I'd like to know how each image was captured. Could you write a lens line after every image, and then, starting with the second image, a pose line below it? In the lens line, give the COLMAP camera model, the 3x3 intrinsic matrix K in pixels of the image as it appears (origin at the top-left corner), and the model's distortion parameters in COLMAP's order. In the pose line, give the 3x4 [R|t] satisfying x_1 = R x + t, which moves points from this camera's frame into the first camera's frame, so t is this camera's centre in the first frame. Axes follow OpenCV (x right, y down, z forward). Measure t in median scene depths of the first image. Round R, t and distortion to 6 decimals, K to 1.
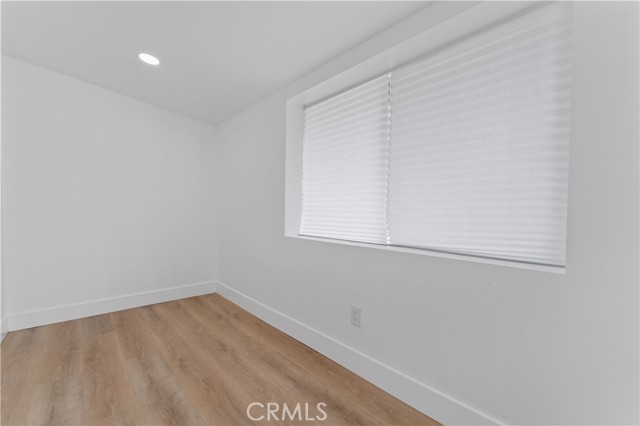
lens RADIAL K [[277.6, 0, 320.4], [0, 277.6, 209.8], [0, 0, 1]] dist [-0.001584, 0.001773]
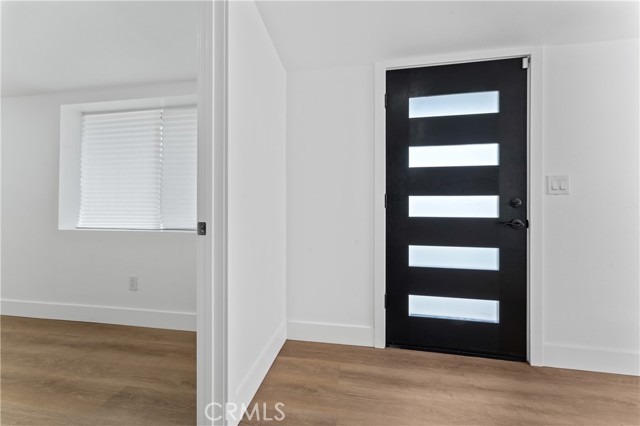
lens RADIAL K [[261.6, 0, 314.6], [0, 261.6, 202.7], [0, 0, 1]] dist [0.000712, 0.000912]
pose [[0.787931, 0.000856, 0.615763, 0.036510], [0.003864, 0.999972, -0.006335, 0.001731], [-0.615752, 0.007371, 0.787906, -0.529275]]
